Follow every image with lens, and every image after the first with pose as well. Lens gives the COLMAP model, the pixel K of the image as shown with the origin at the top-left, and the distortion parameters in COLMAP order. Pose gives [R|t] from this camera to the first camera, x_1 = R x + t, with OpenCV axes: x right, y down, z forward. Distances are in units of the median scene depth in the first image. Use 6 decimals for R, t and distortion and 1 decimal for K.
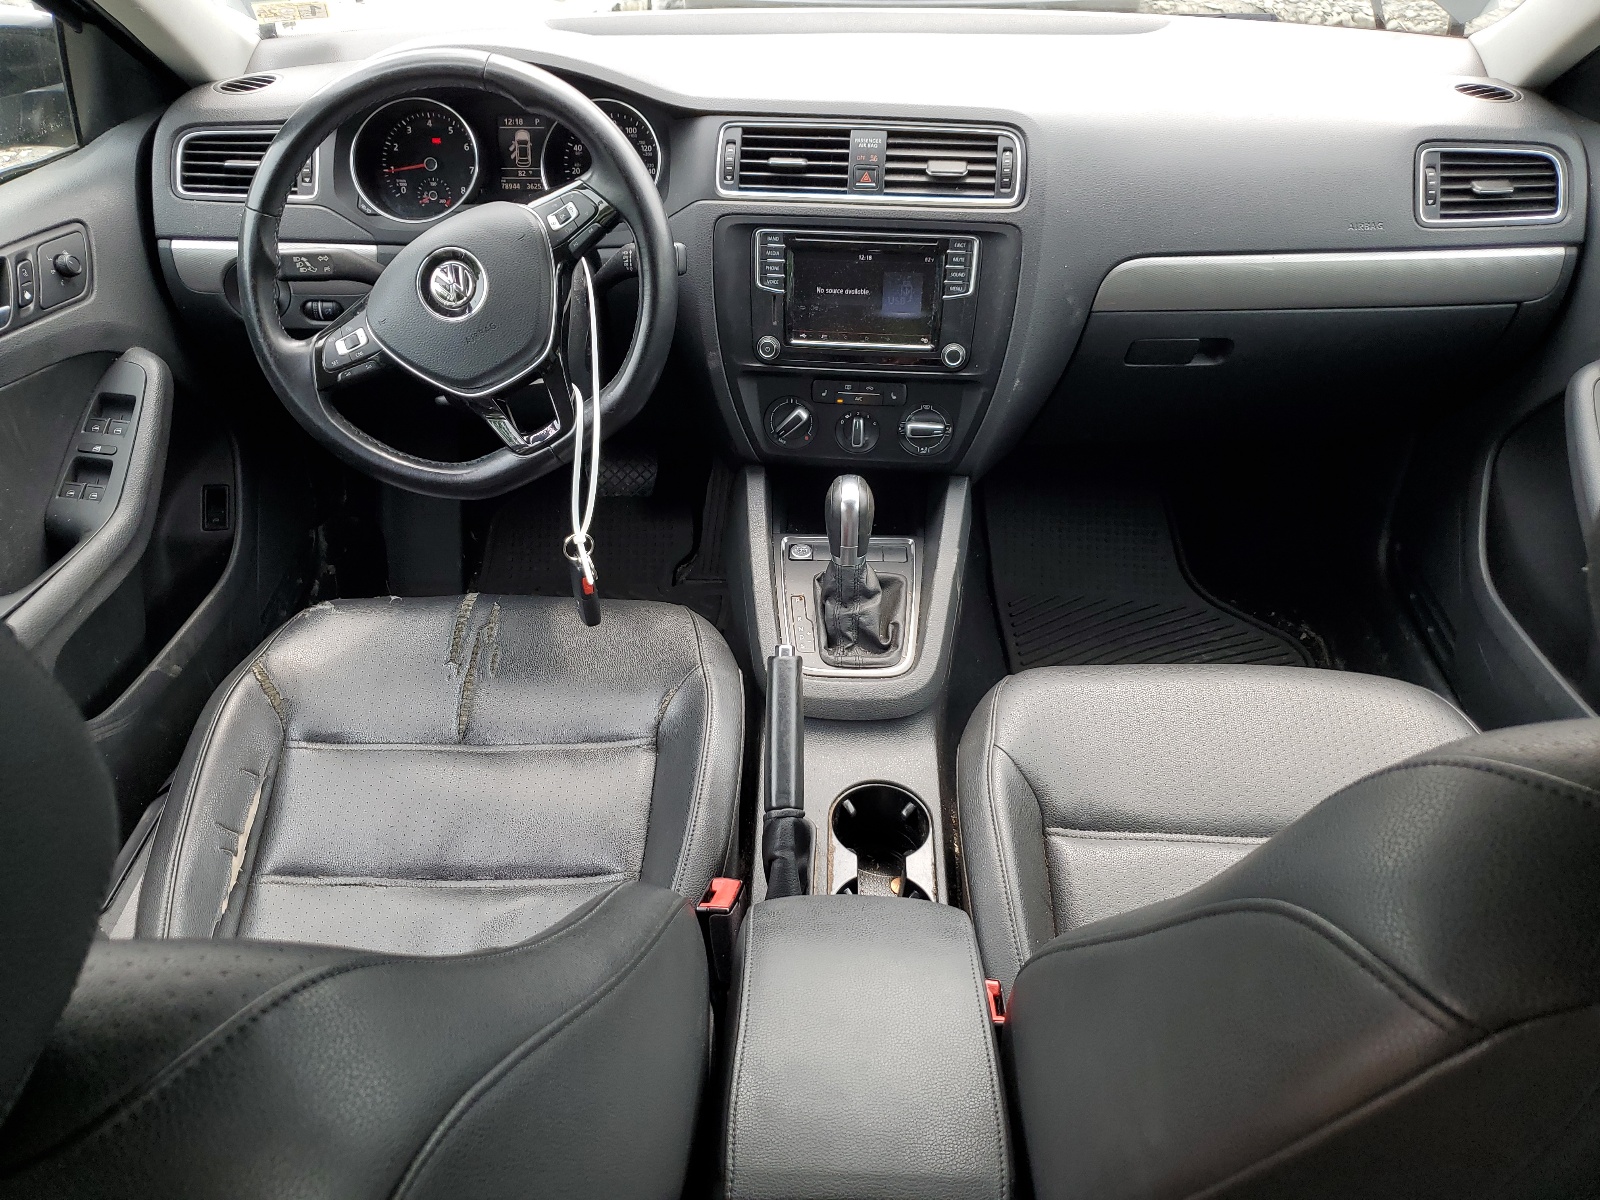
lens RADIAL K [[1211.4, 0, 797.1], [0, 1211.4, 601.5], [0, 0, 1]] dist [-0.005501, -0.002316]
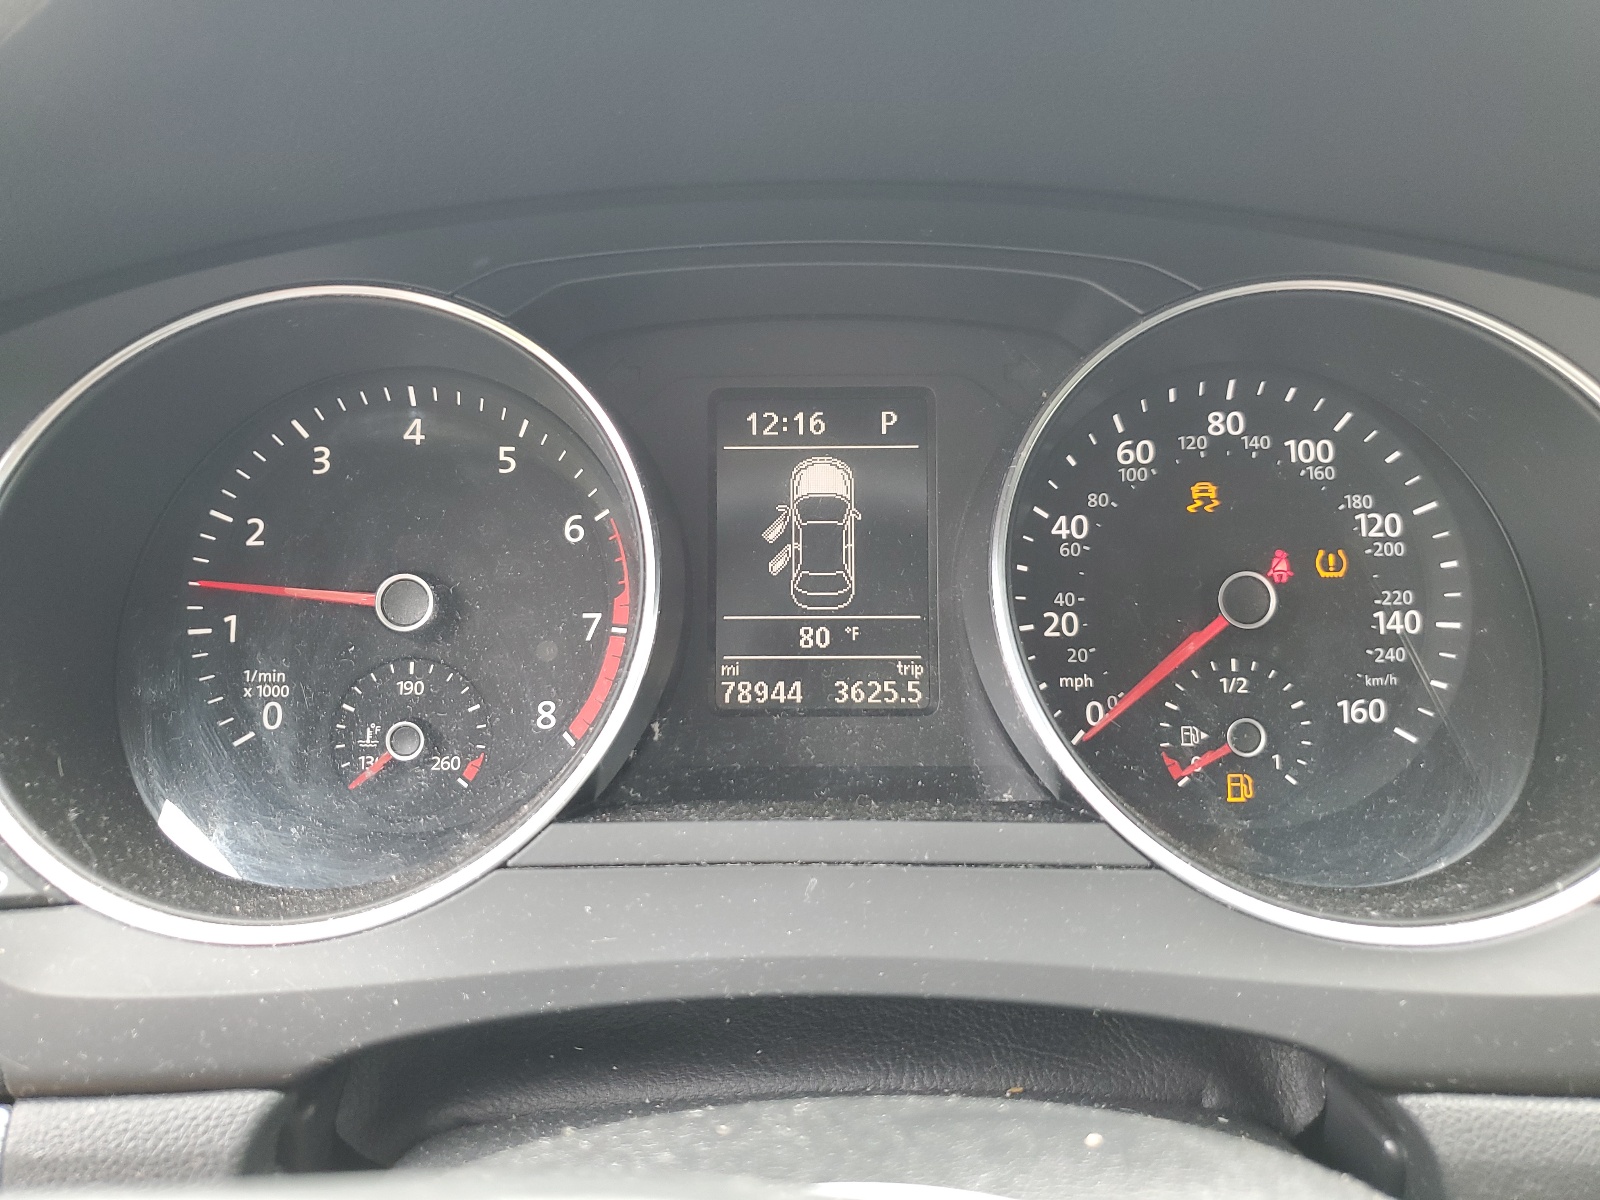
lens RADIAL K [[1211.4, 0, 801.3], [0, 1211.4, 601.3], [0, 0, 1]] dist [-0.005501, -0.002316]
pose [[0.999719, -0.013348, 0.019571, -0.235021], [0.019069, 0.943599, -0.330540, -0.287534], [-0.014055, 0.330820, 0.943589, 0.790515]]
